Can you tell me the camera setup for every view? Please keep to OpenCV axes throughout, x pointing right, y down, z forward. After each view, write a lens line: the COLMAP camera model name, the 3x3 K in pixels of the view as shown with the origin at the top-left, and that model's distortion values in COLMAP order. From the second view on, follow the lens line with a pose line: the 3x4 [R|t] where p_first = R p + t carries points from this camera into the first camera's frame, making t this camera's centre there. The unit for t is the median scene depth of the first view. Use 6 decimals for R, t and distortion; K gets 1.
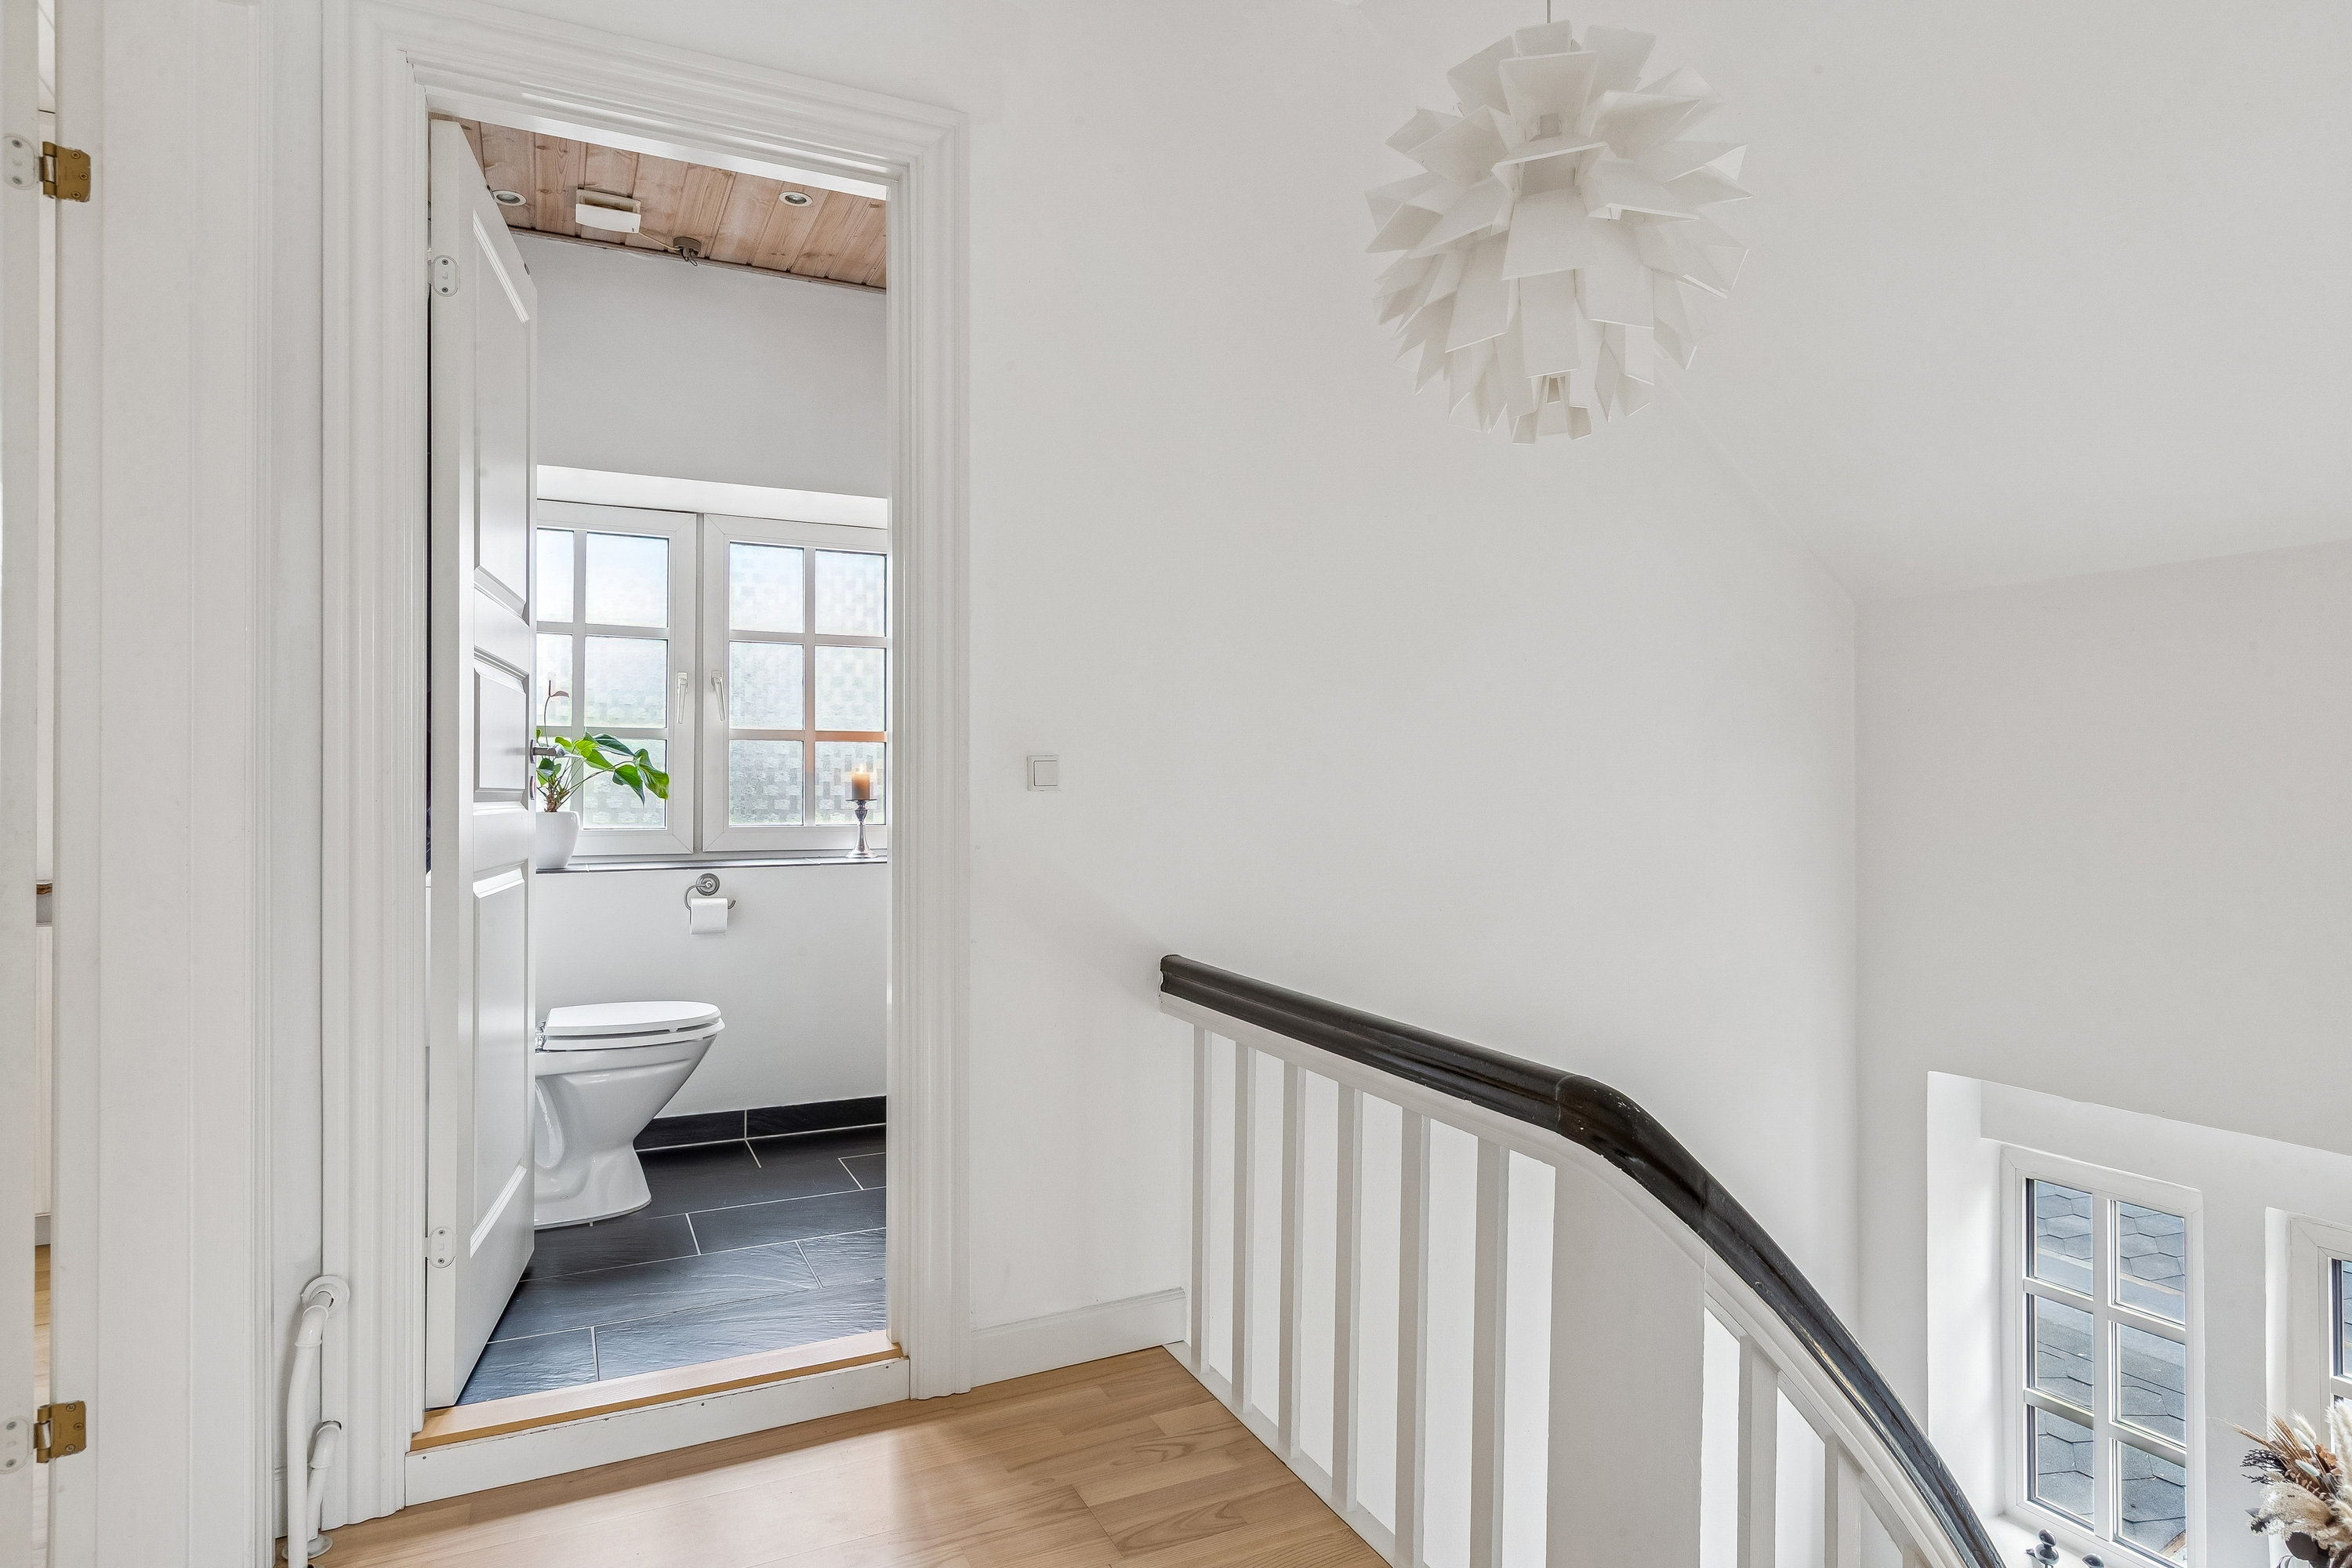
lens RADIAL K [[1303.5, 0, 1167.3], [0, 1303.5, 771.6], [0, 0, 1]] dist [0.004022, 0.000693]
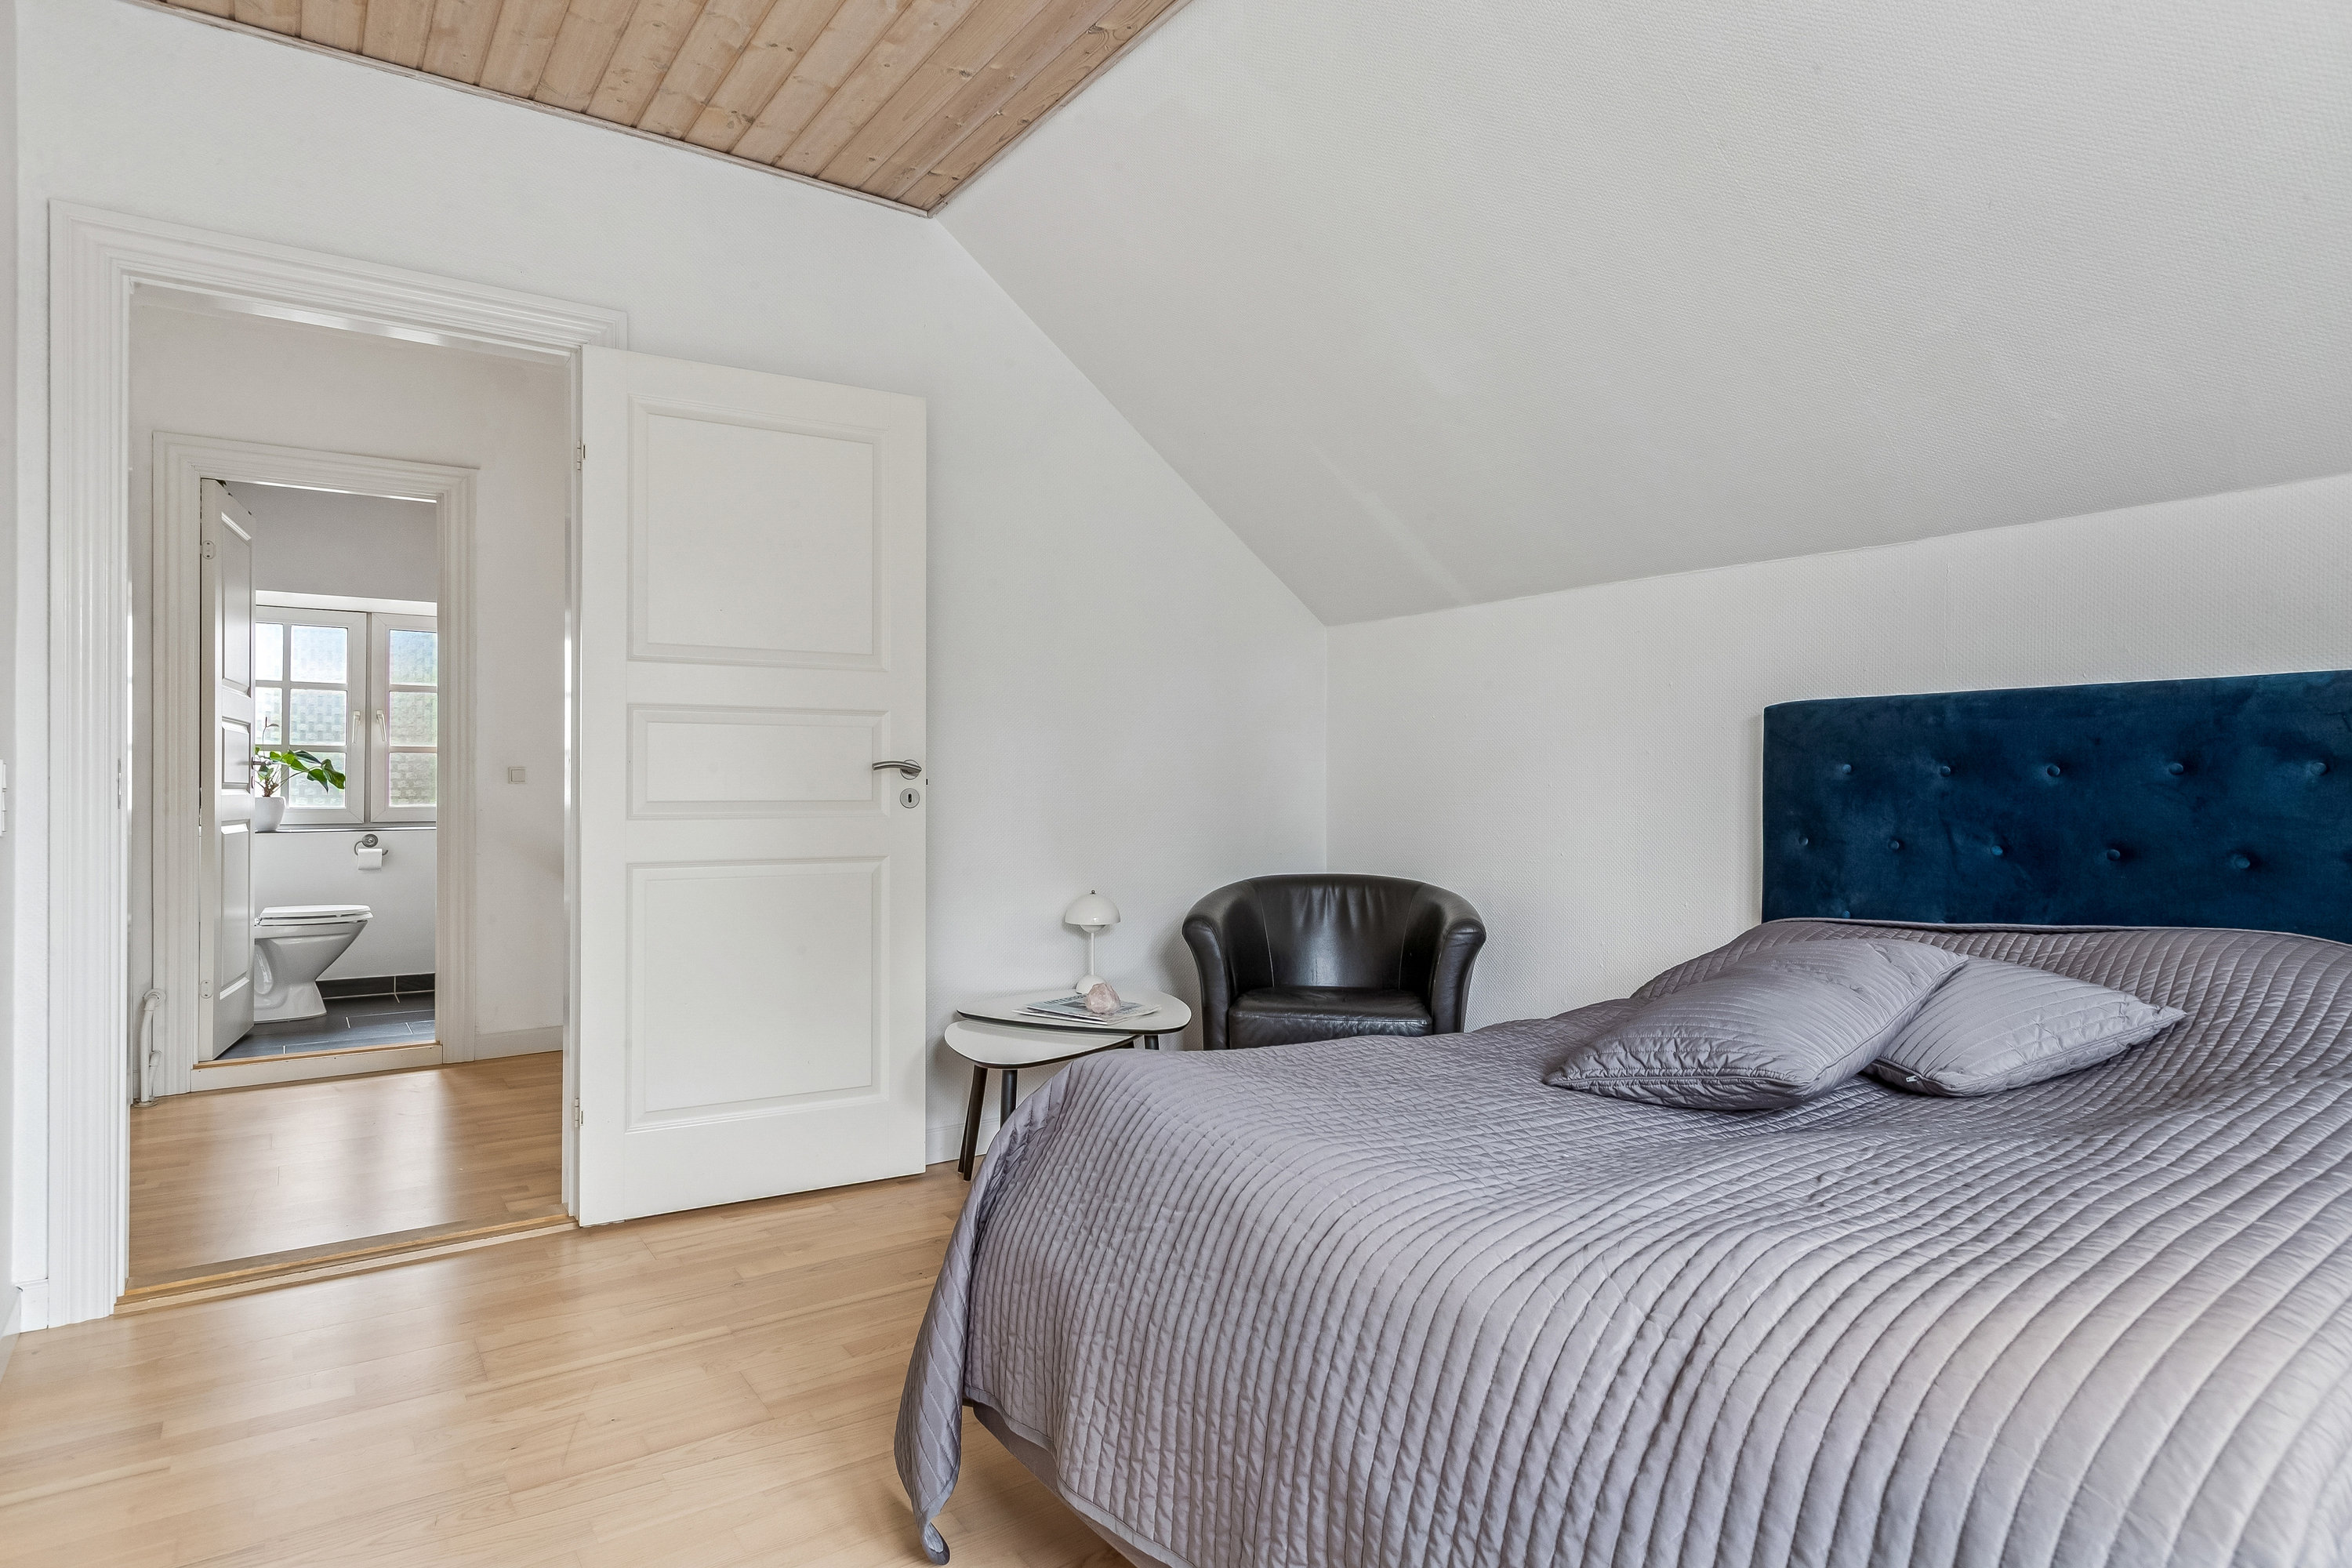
lens RADIAL K [[1303.5, 0, 1182.6], [0, 1303.5, 777.8], [0, 0, 1]] dist [0.004022, 0.000693]
pose [[0.987019, 0.002849, 0.160581, 0.399294], [-0.003983, 0.999969, 0.006741, -0.008973], [-0.160557, -0.007293, 0.987000, -0.803413]]
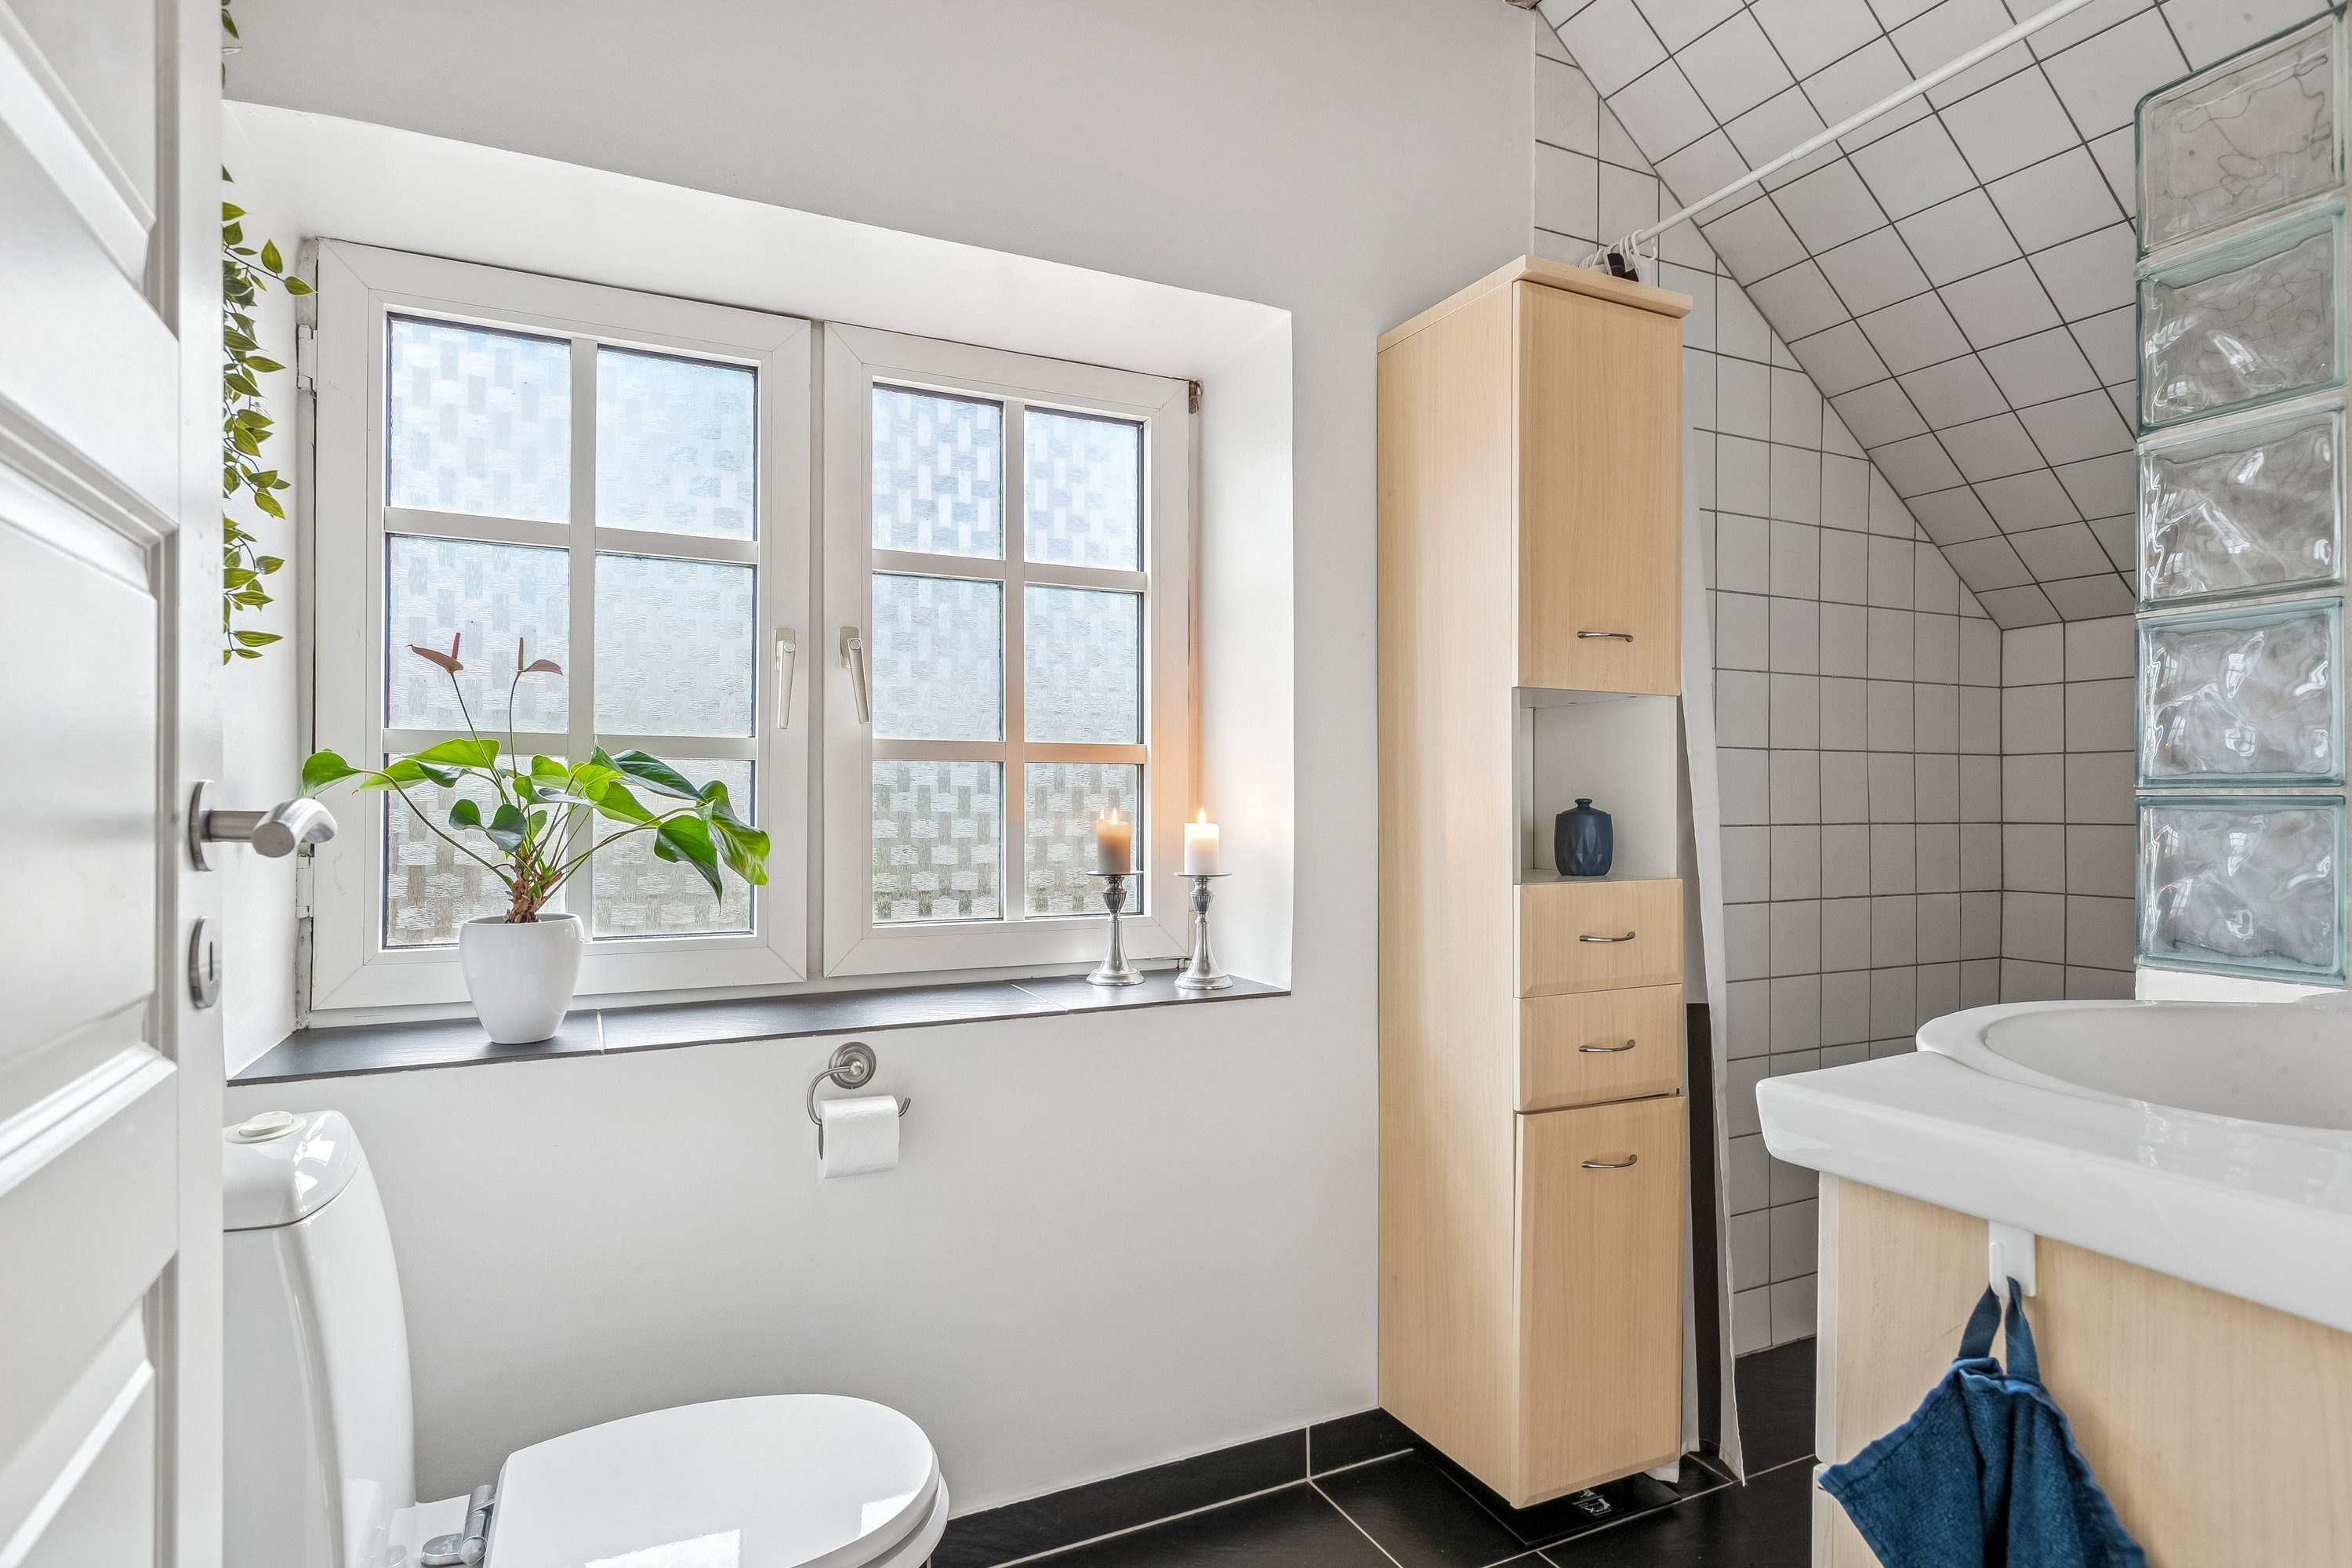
lens RADIAL K [[1254.5, 0, 1178.8], [0, 1254.5, 798.8], [0, 0, 1]] dist [-0.005089, -0.000214]
pose [[0.999880, 0.003498, 0.015064, -0.235636], [-0.003772, 0.999827, 0.018189, -0.019924], [-0.014998, -0.018244, 0.999721, 0.529518]]
